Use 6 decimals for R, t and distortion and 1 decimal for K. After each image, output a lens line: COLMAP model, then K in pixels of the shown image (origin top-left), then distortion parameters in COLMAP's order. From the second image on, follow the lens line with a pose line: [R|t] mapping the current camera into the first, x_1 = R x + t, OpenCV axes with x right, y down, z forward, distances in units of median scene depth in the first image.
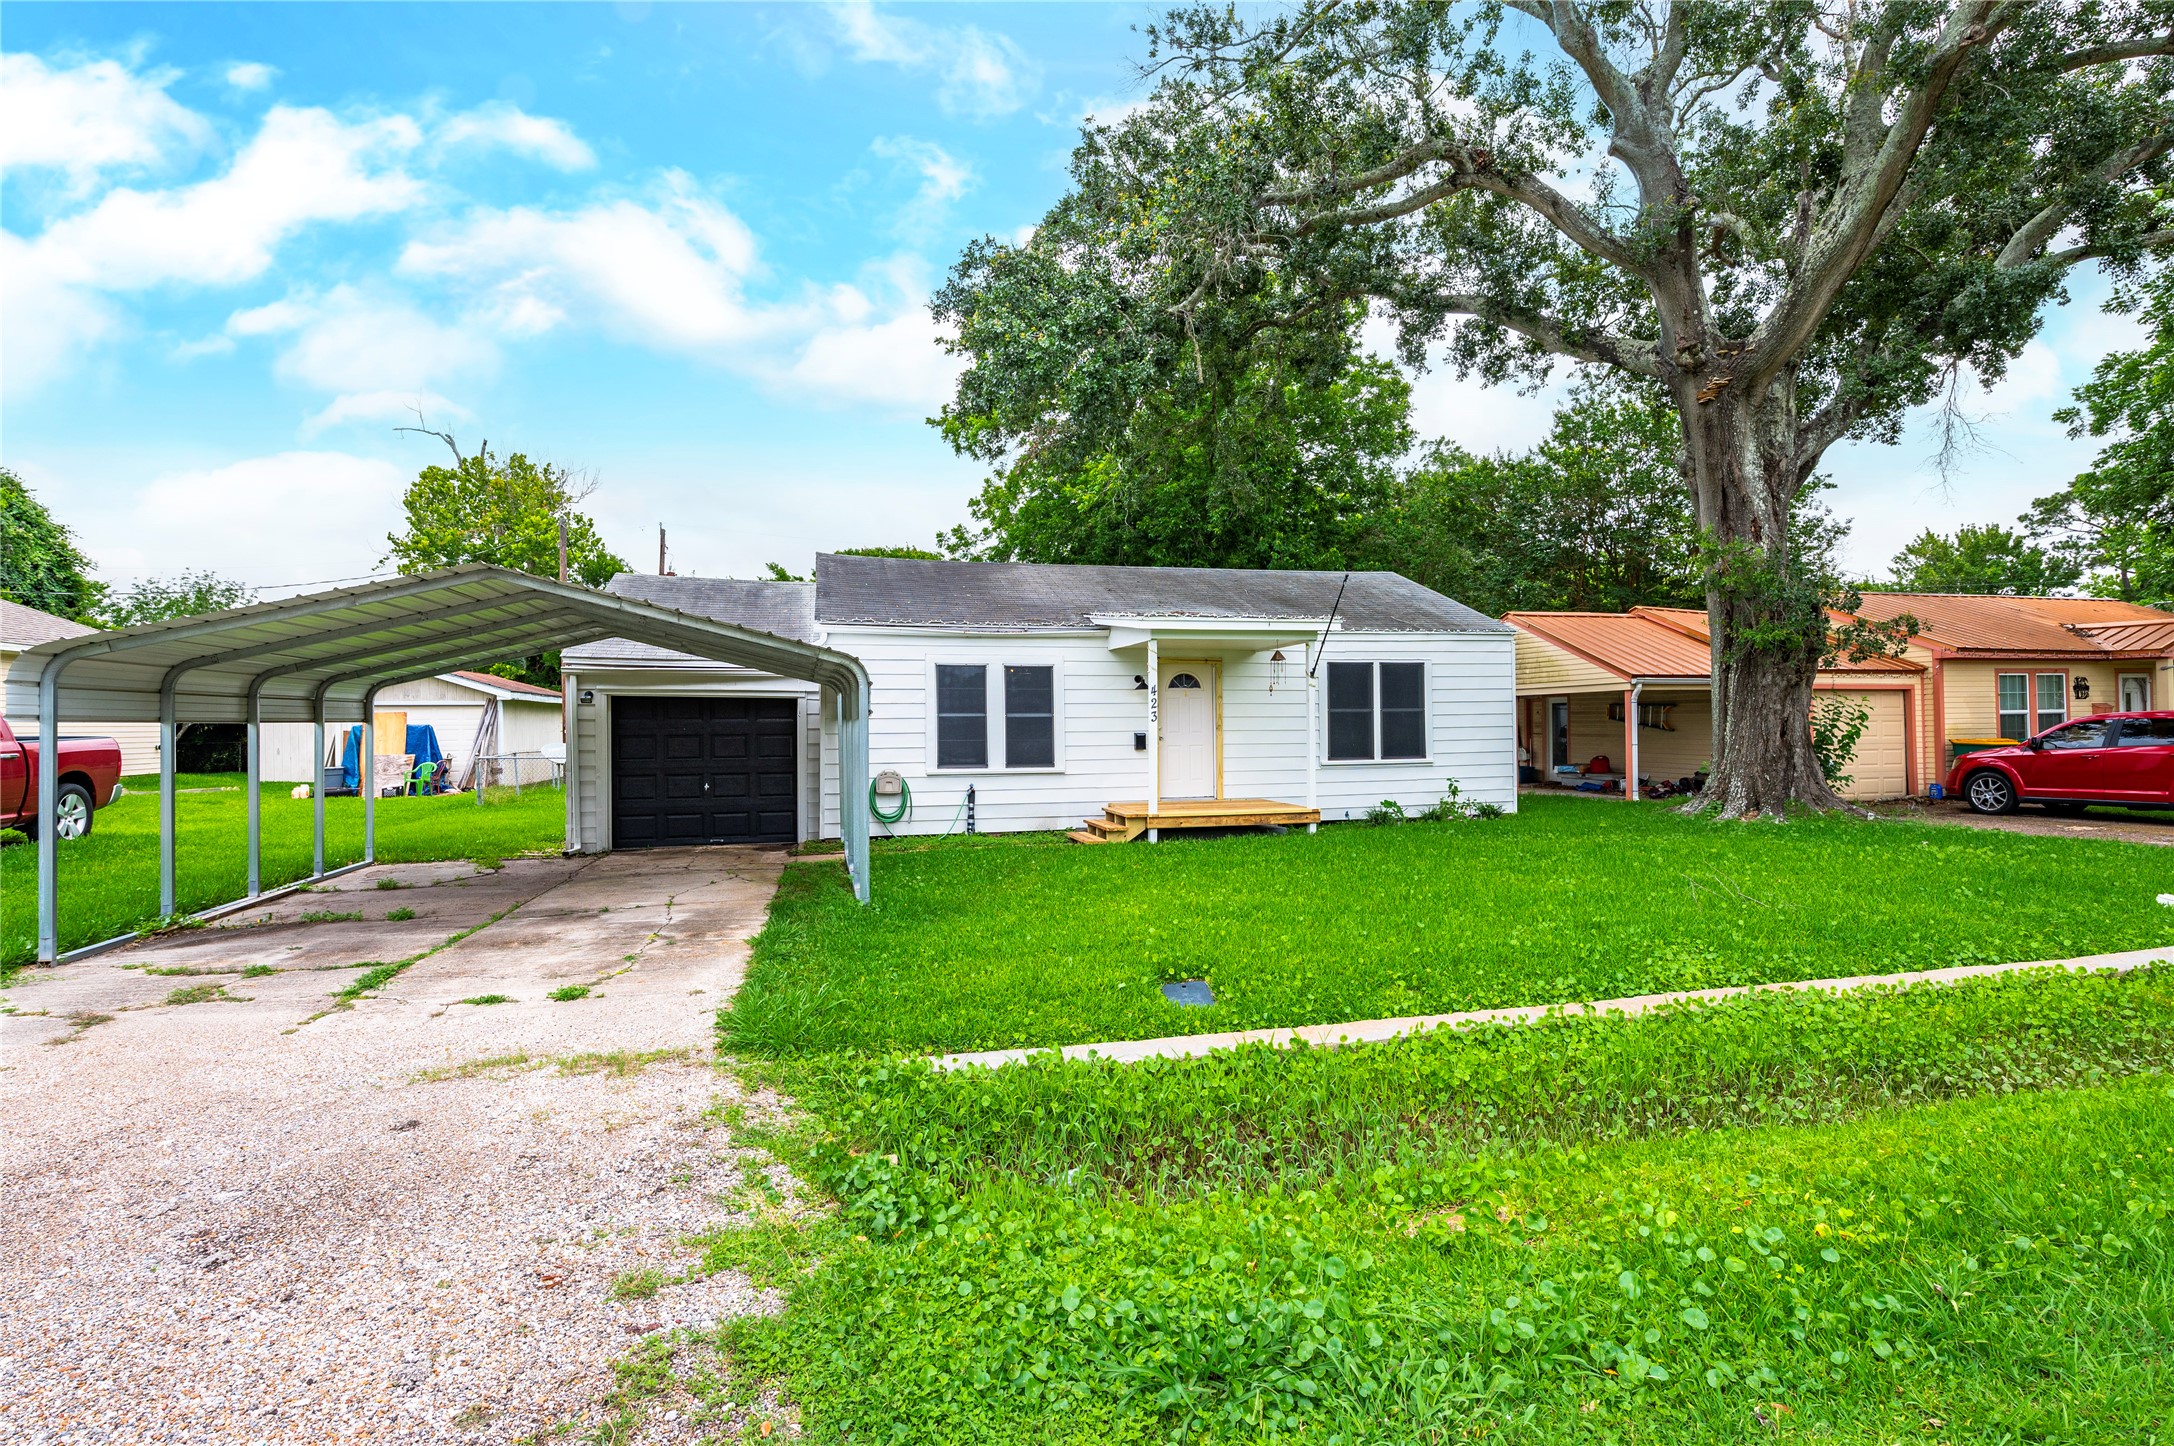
lens RADIAL K [[1071.2, 0, 1105.5], [0, 1071.2, 720.6], [0, 0, 1]] dist [-0.004855, -0.002057]
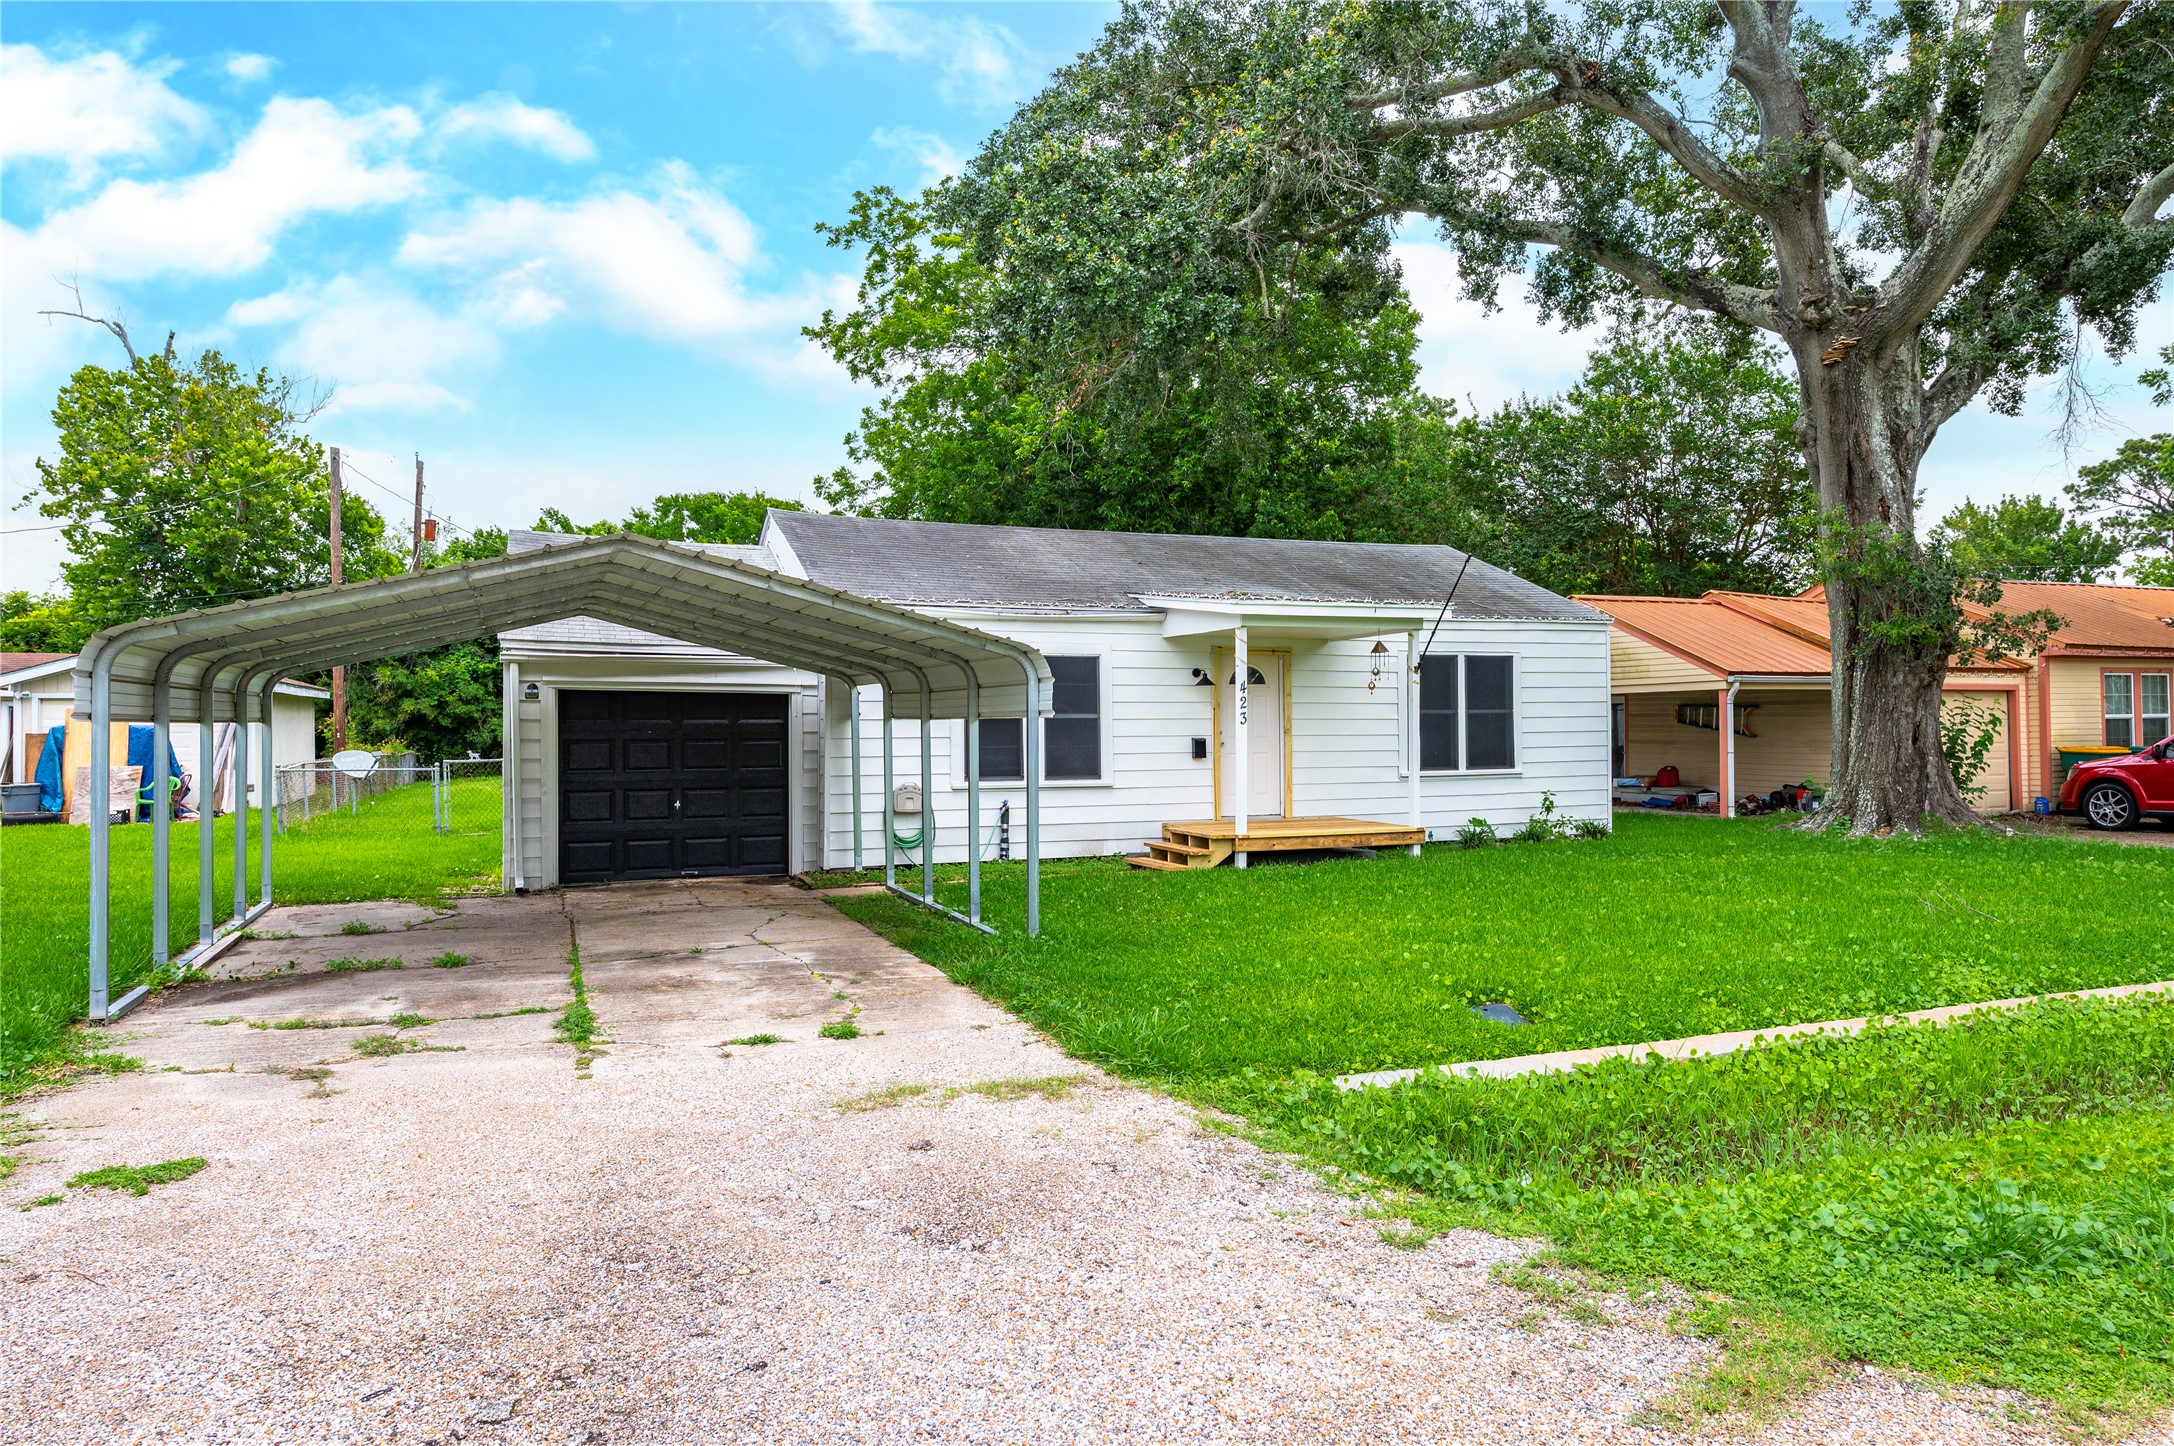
lens RADIAL K [[1410.0, 0, 1121.2], [0, 1410.0, 719.8], [0, 0, 1]] dist [-0.001732, -0.005037]
pose [[0.991164, 0.003313, 0.132598, -0.172222], [-0.003043, 0.999993, -0.002238, 0.000108], [-0.132604, 0.001815, 0.991167, -0.073495]]
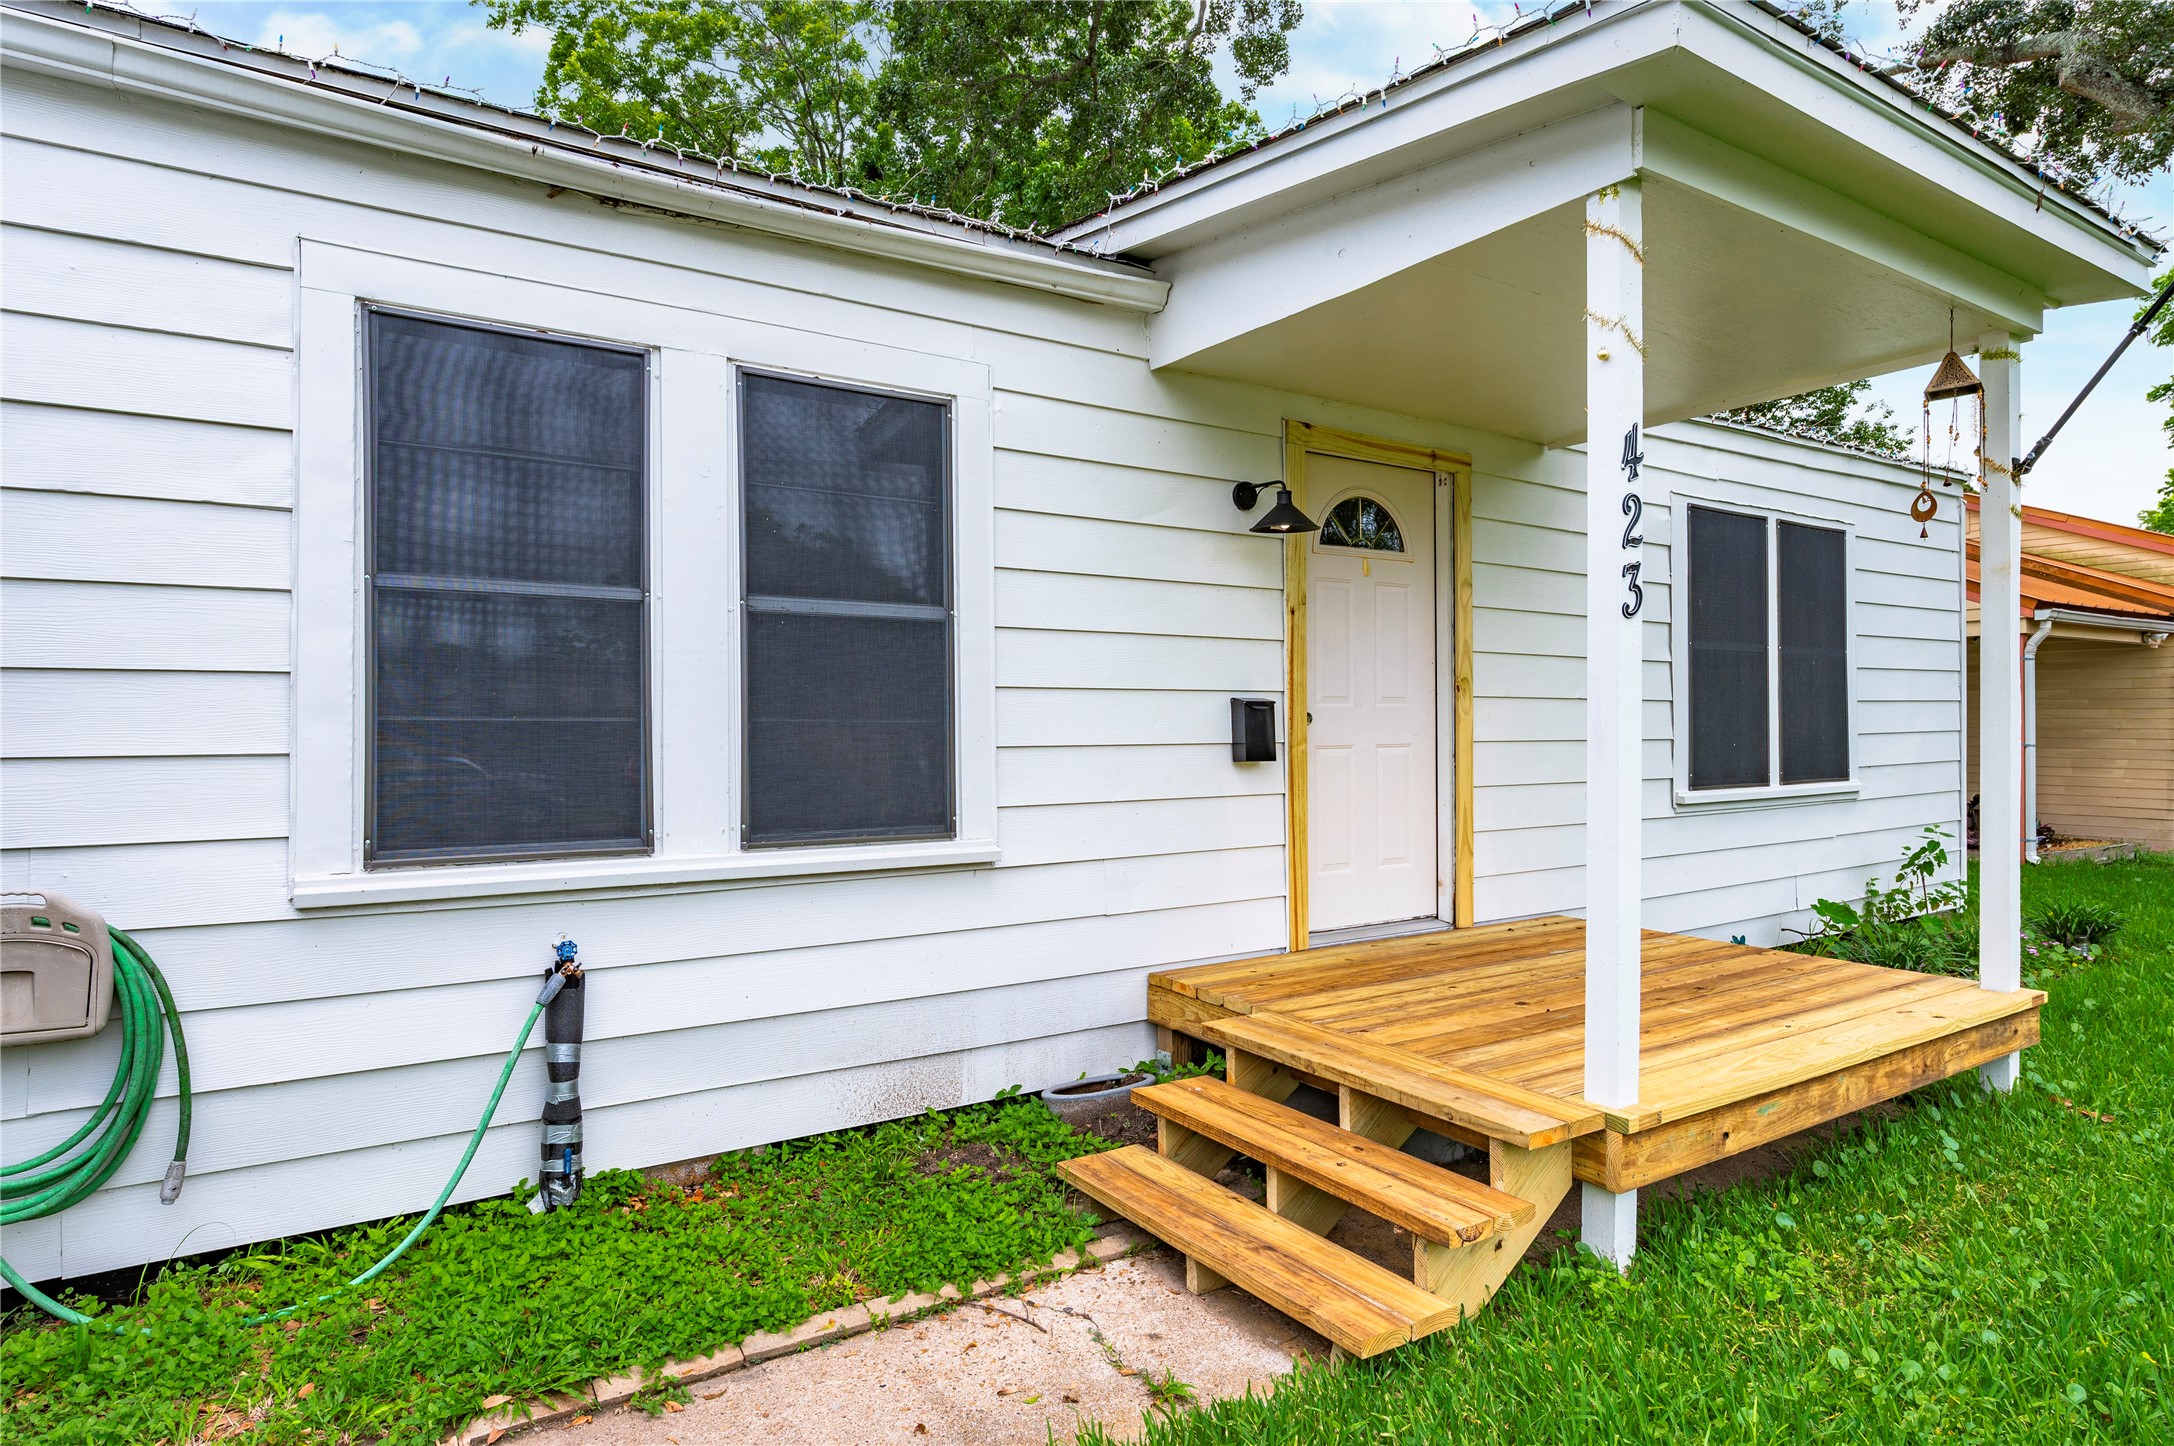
lens RADIAL K [[1210.6, 0, 1098.5], [0, 1210.6, 718.9], [0, 0, 1]] dist [-0.005148, -0.003428]
pose [[0.951574, 0.008036, 0.307315, -0.096280], [-0.007447, 0.999968, -0.003088, 0.017809], [-0.307330, 0.000650, 0.951603, 0.727688]]
